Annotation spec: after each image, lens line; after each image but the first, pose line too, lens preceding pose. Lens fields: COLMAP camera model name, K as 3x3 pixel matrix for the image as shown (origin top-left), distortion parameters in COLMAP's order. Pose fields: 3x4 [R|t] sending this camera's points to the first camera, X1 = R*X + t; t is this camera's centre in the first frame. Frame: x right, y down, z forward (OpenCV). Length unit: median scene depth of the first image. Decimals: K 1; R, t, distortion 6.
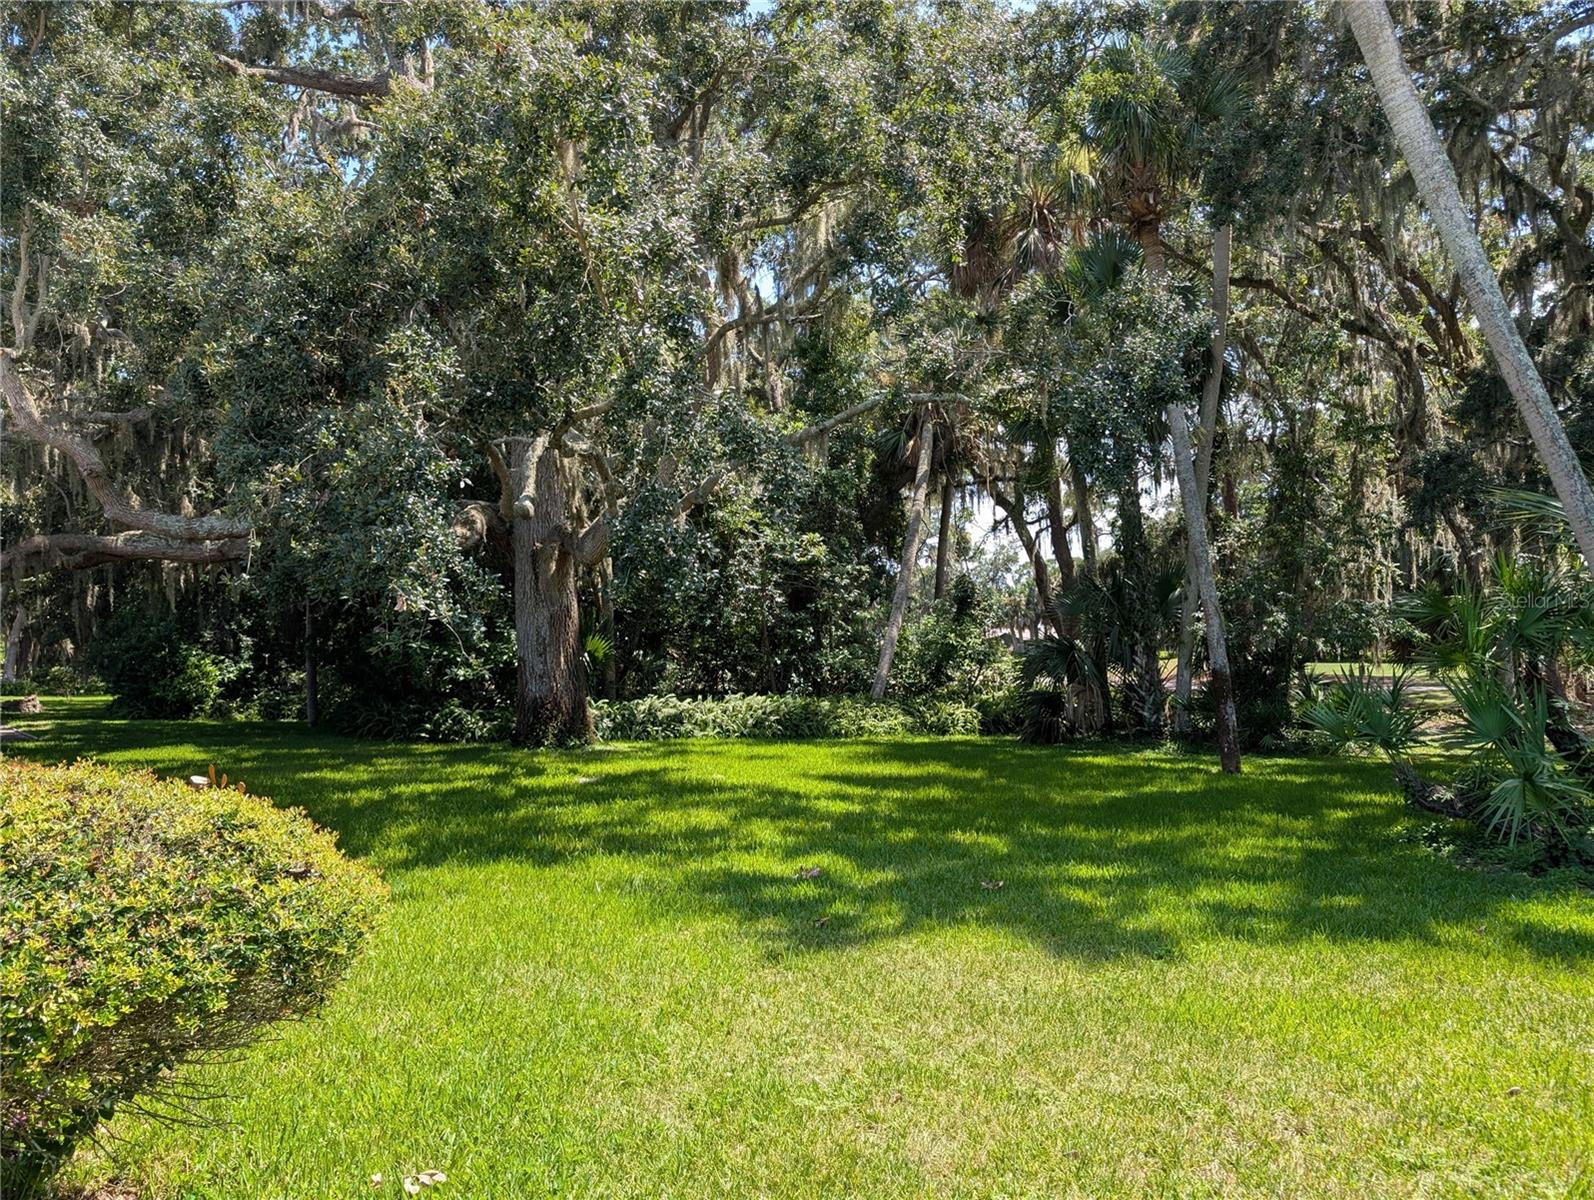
lens RADIAL K [[1121.1, 0, 797.3], [0, 1121.1, 588.4], [0, 0, 1]] dist [0.003908, -0.006494]
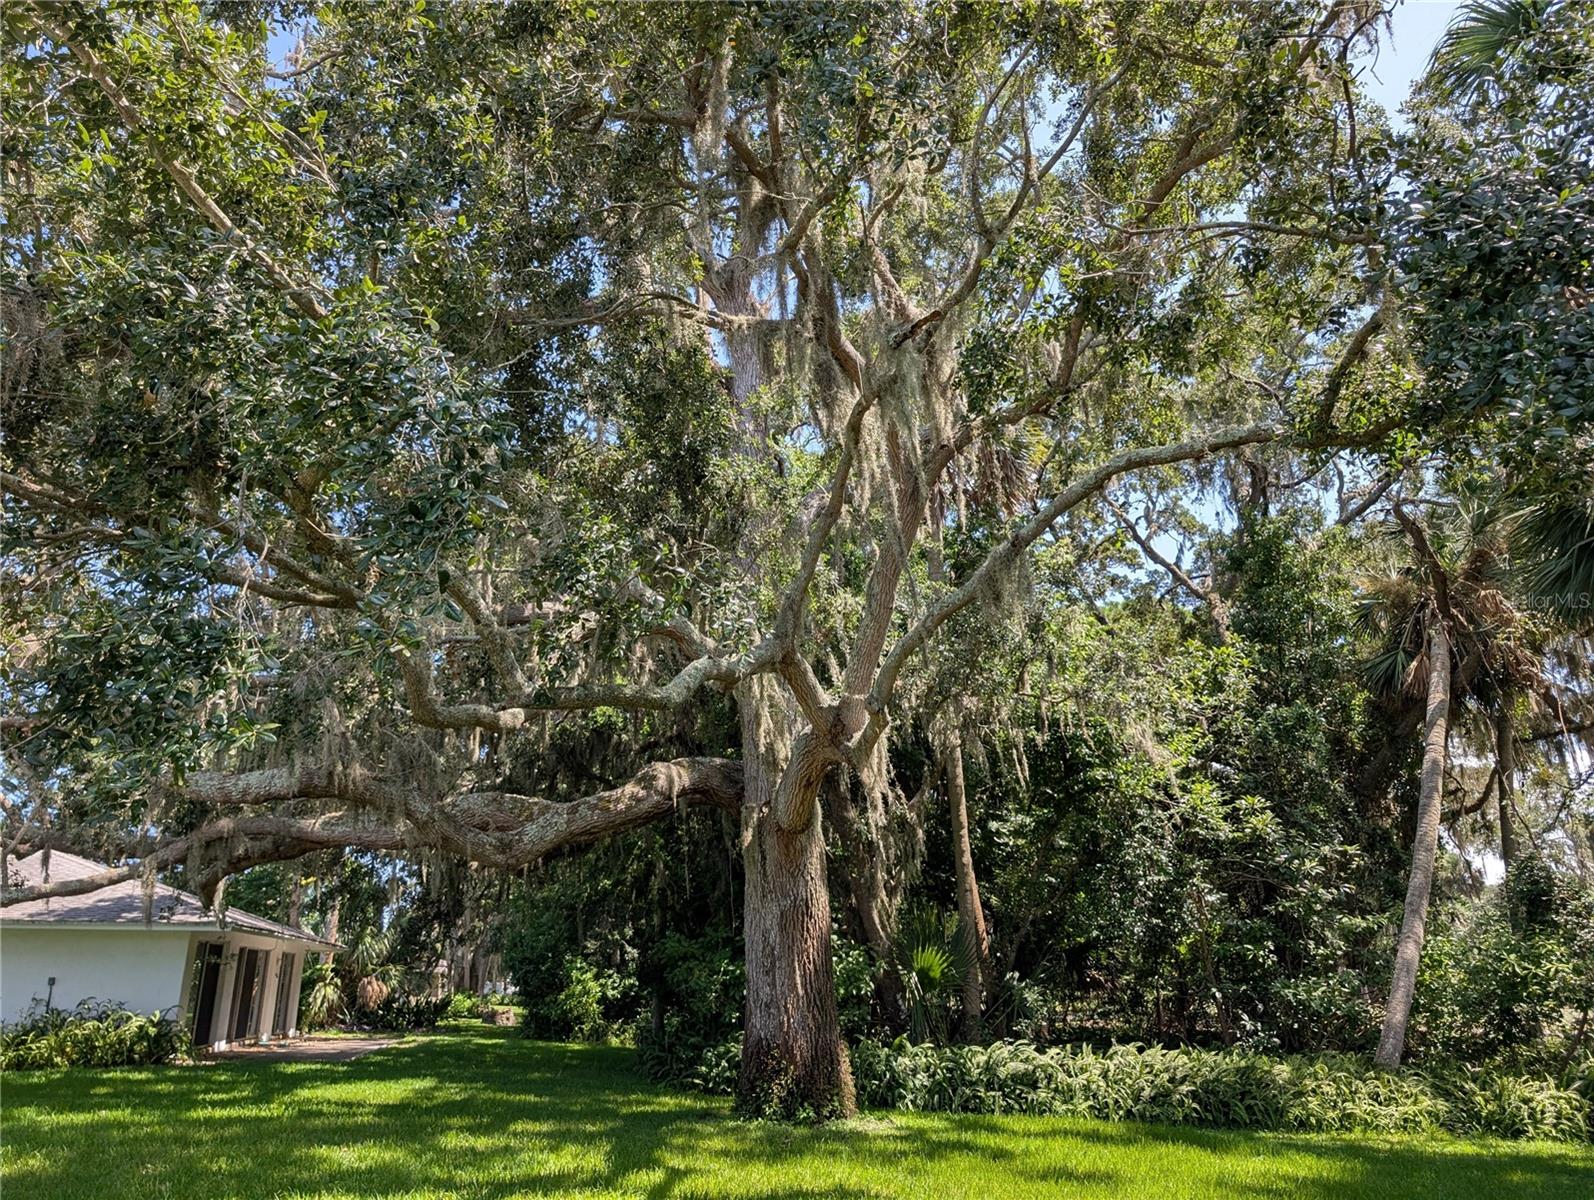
lens RADIAL K [[1121.1, 0, 797.3], [0, 1121.1, 588.4], [0, 0, 1]] dist [0.003908, -0.006494]
pose [[0.885841, -0.130068, -0.445386, 0.096482], [0.003198, 0.961594, -0.274457, 0.016402], [0.463979, 0.241701, 0.852235, 0.274071]]
